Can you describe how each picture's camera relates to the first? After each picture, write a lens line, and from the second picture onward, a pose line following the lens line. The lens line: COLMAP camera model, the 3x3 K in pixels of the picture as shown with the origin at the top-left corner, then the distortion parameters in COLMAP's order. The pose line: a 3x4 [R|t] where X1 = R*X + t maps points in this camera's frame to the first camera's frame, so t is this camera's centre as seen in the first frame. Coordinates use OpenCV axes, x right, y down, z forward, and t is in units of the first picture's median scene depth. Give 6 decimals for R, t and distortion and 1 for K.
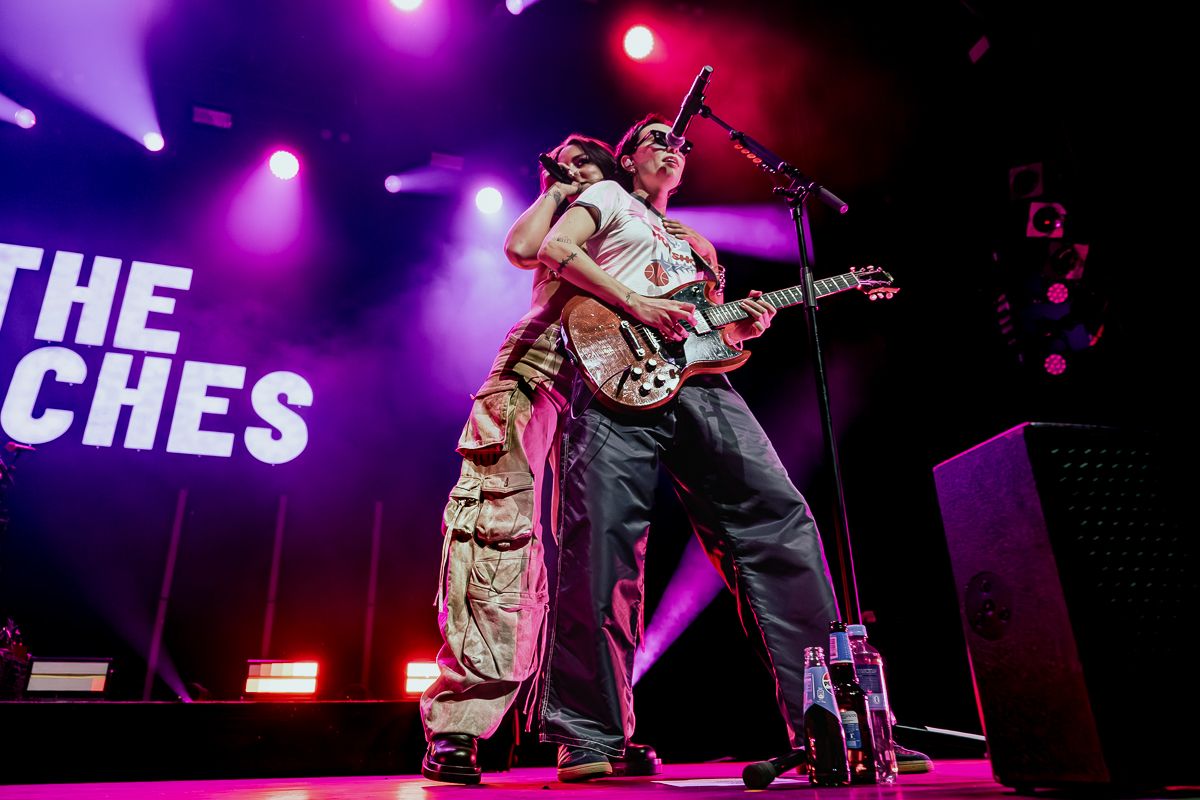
lens RADIAL K [[836.8, 0, 594.9], [0, 836.8, 392.8], [0, 0, 1]] dist [0.010147, 0.007663]
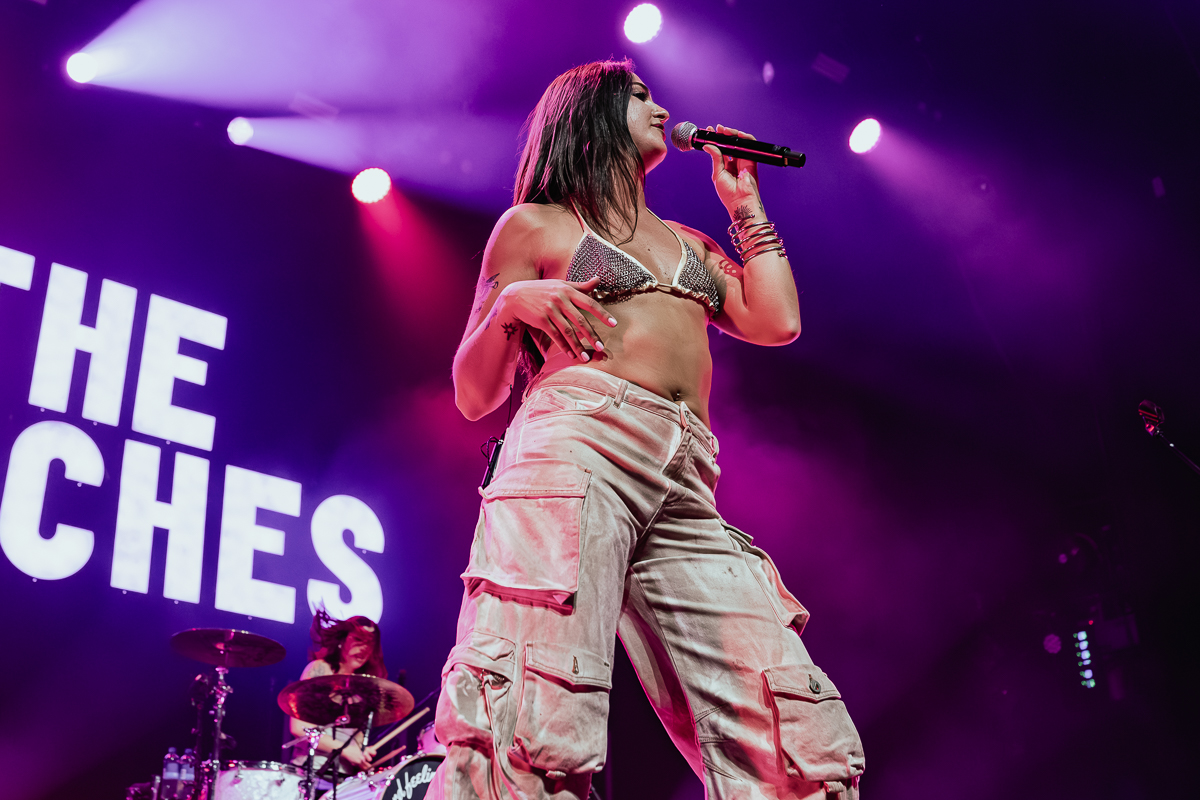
lens RADIAL K [[1547.5, 0, 546.0], [0, 1547.5, 324.5], [0, 0, 1]] dist [-0.001598, 0.000000]
pose [[0.925369, 0.175558, 0.335965, -0.687020], [-0.157276, 0.984218, -0.081109, -0.087550], [-0.344902, 0.022217, 0.938376, -0.223808]]
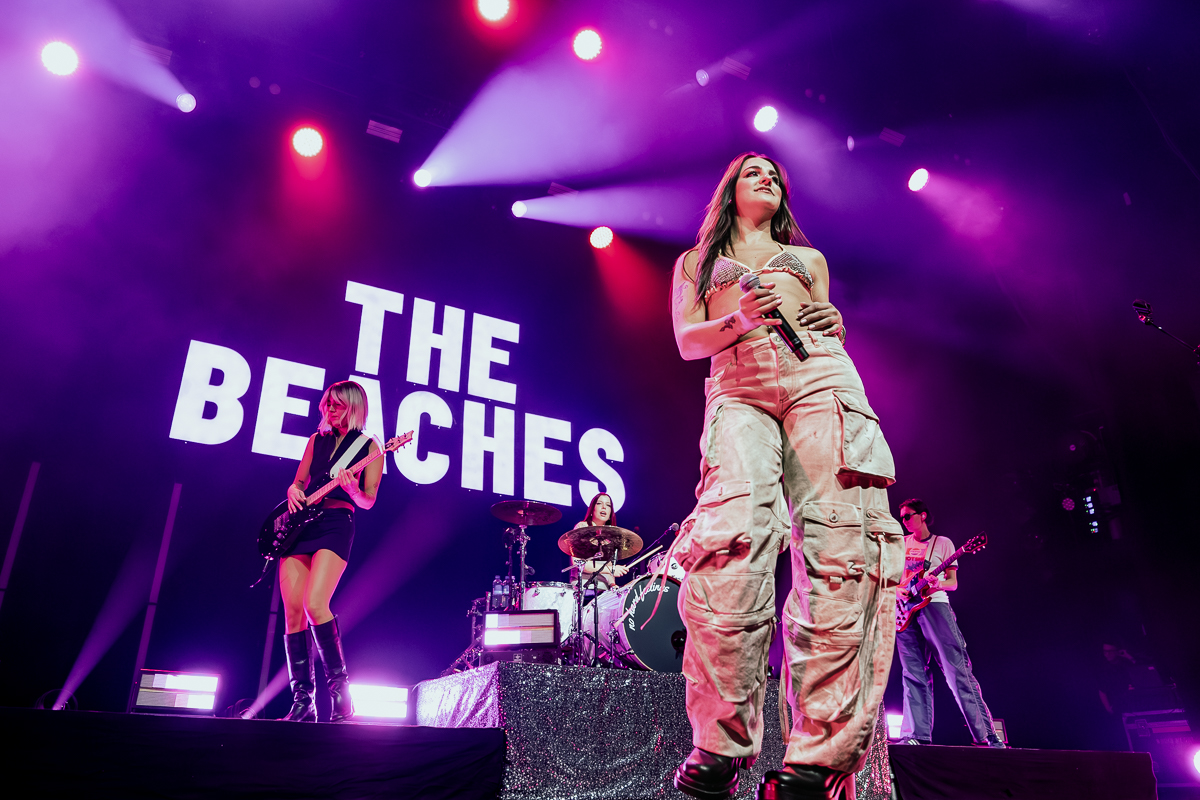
lens RADIAL K [[934.3, 0, 563.4], [0, 934.3, 362.5], [0, 0, 1]] dist [-0.003712, -0.001520]
pose [[0.978284, 0.104488, 0.179003, -0.666018], [-0.100112, 0.994418, -0.033335, -0.066991], [-0.181486, 0.014691, 0.983284, -0.193201]]
